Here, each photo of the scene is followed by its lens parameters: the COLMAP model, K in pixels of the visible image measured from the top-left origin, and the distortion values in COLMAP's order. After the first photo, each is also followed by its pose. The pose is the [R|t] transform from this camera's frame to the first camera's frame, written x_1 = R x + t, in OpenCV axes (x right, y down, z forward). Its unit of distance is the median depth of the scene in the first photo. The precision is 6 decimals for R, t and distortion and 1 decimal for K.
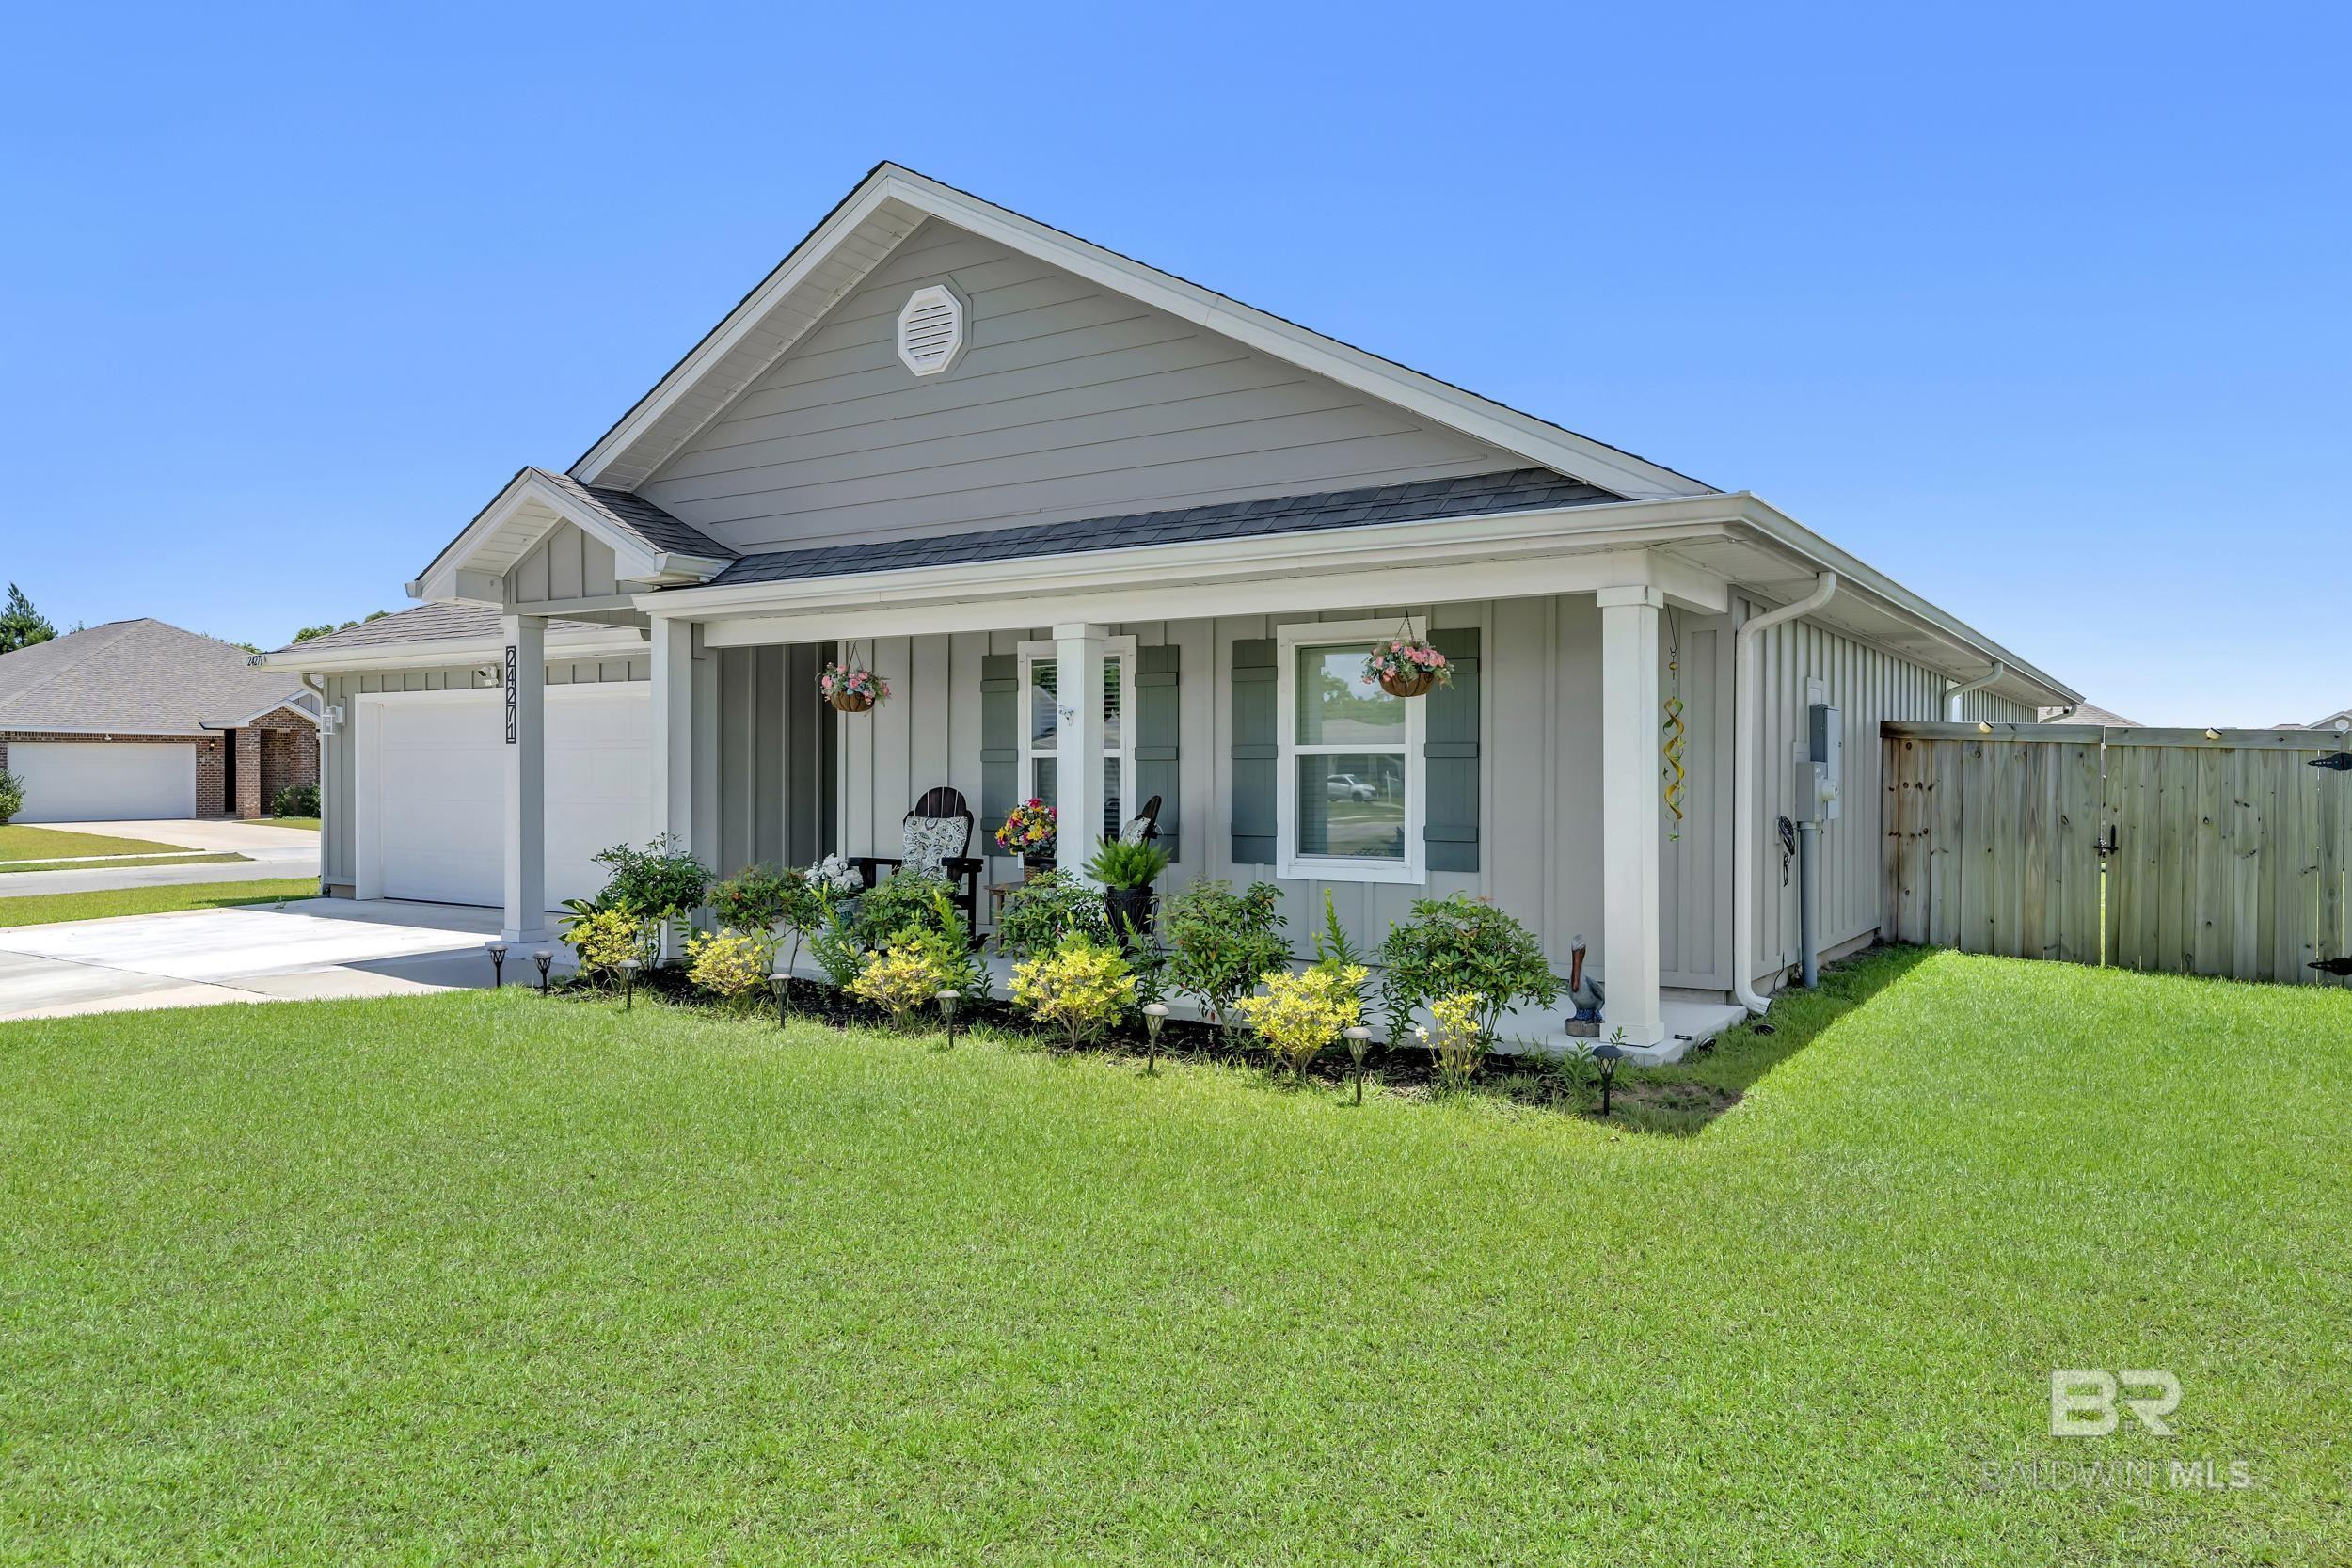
lens RADIAL K [[1587.0, 0, 1170.9], [0, 1587.0, 790.5], [0, 0, 1]] dist [-0.000214, 0.000130]
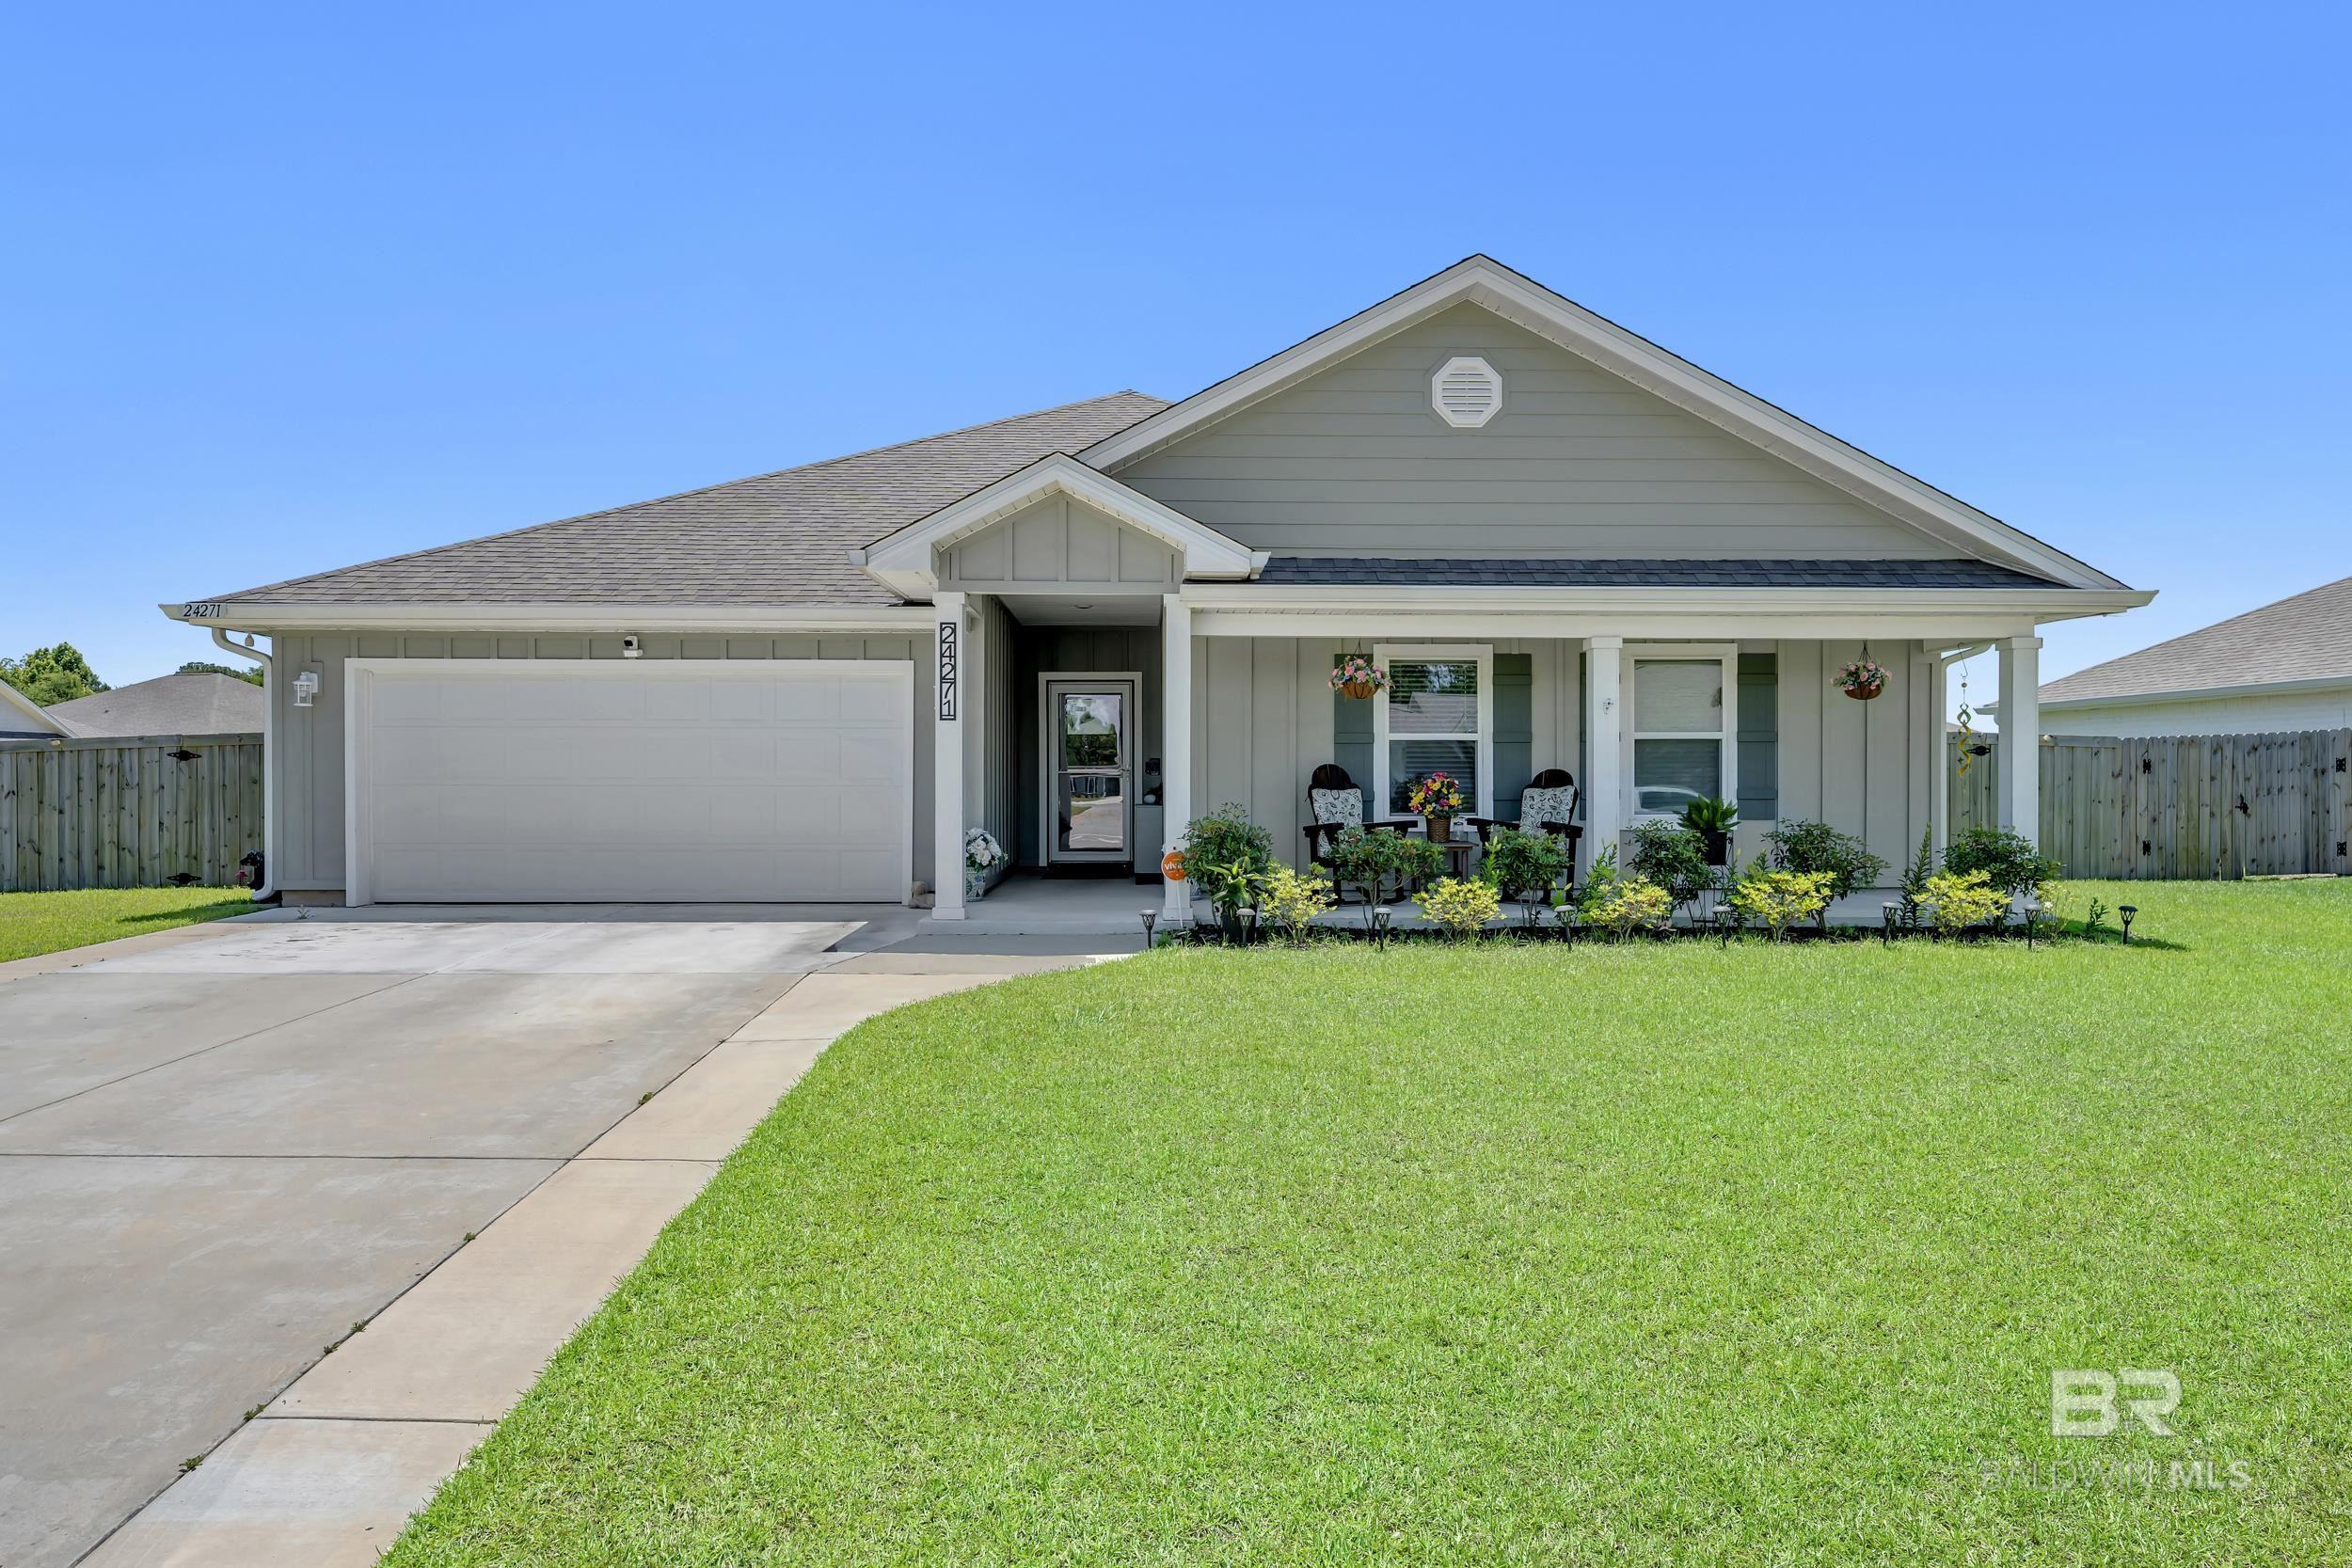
lens RADIAL K [[1403.9, 0, 1172.6], [0, 1403.9, 785.9], [0, 0, 1]] dist [0.000579, -0.000394]
pose [[0.812993, -0.007315, 0.582227, -0.982377], [0.007511, 0.999970, 0.002076, 0.013032], [-0.582225, 0.002685, 0.813023, 0.246665]]
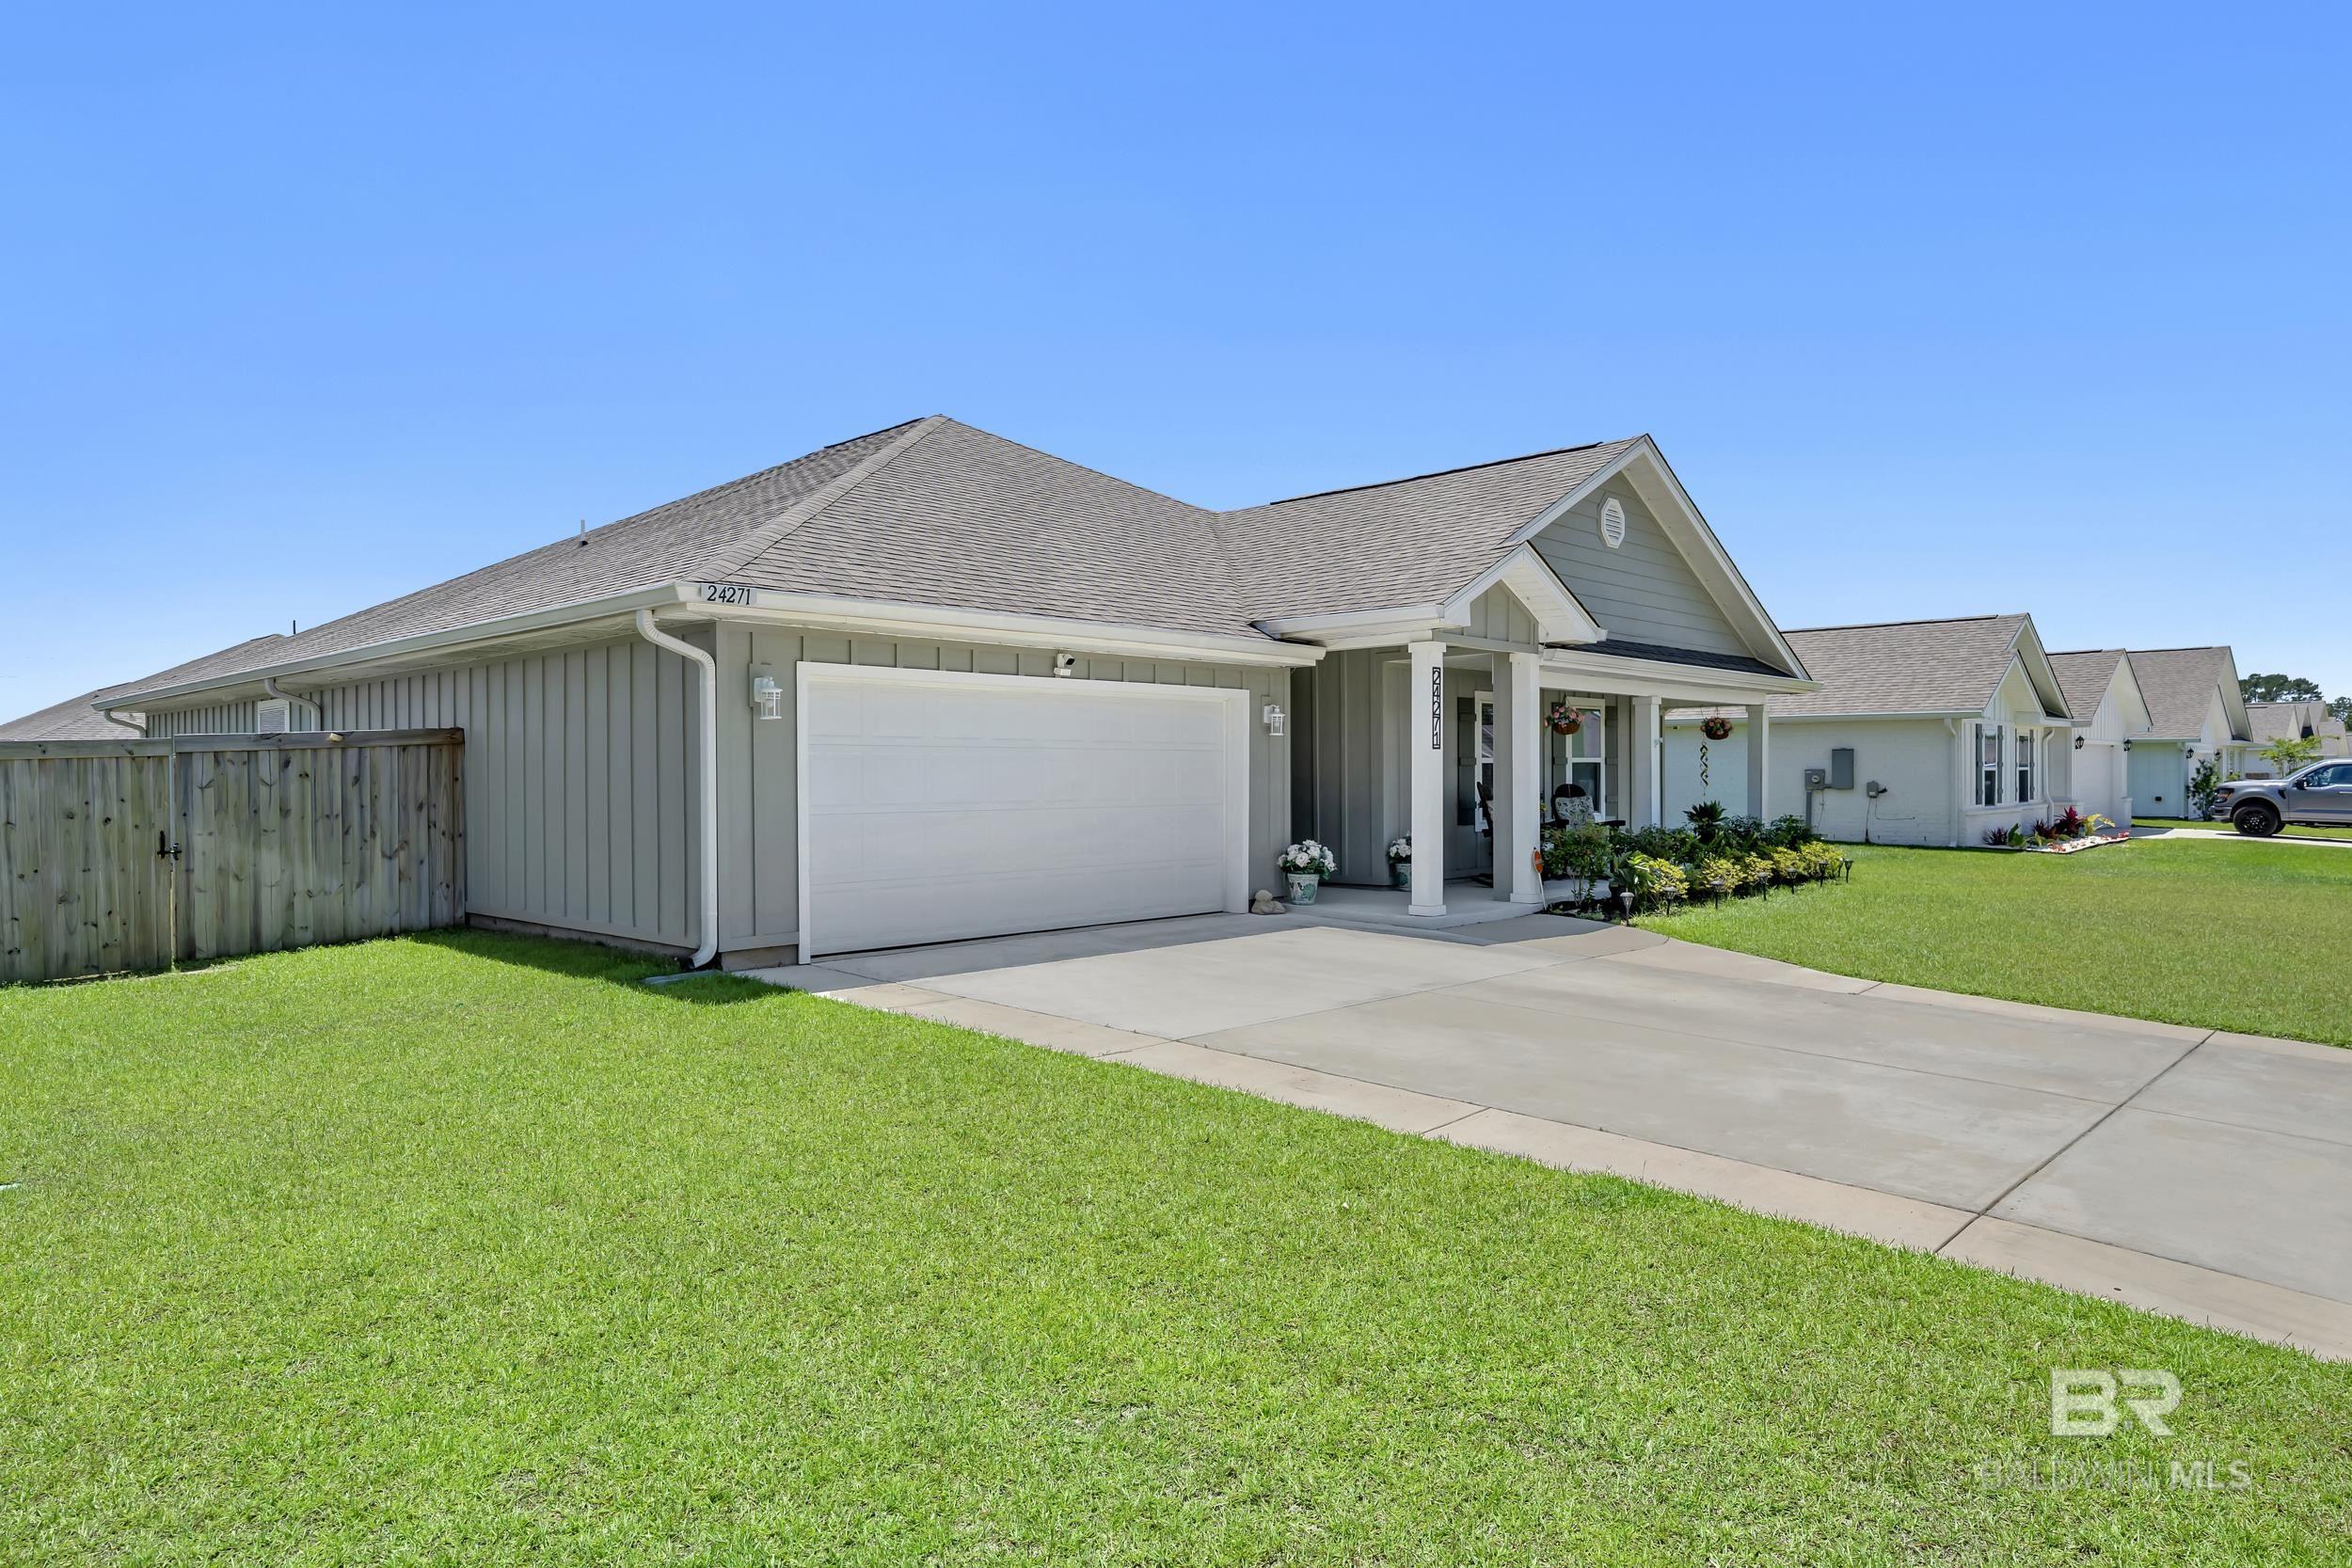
lens RADIAL K [[1403.9, 0, 1172.6], [0, 1403.9, 785.9], [0, 0, 1]] dist [0.000579, -0.000394]
pose [[0.170202, -0.013450, 0.985317, -1.798444], [0.013736, 0.999842, 0.011275, -0.020124], [-0.985314, 0.011615, 0.170360, 1.227184]]
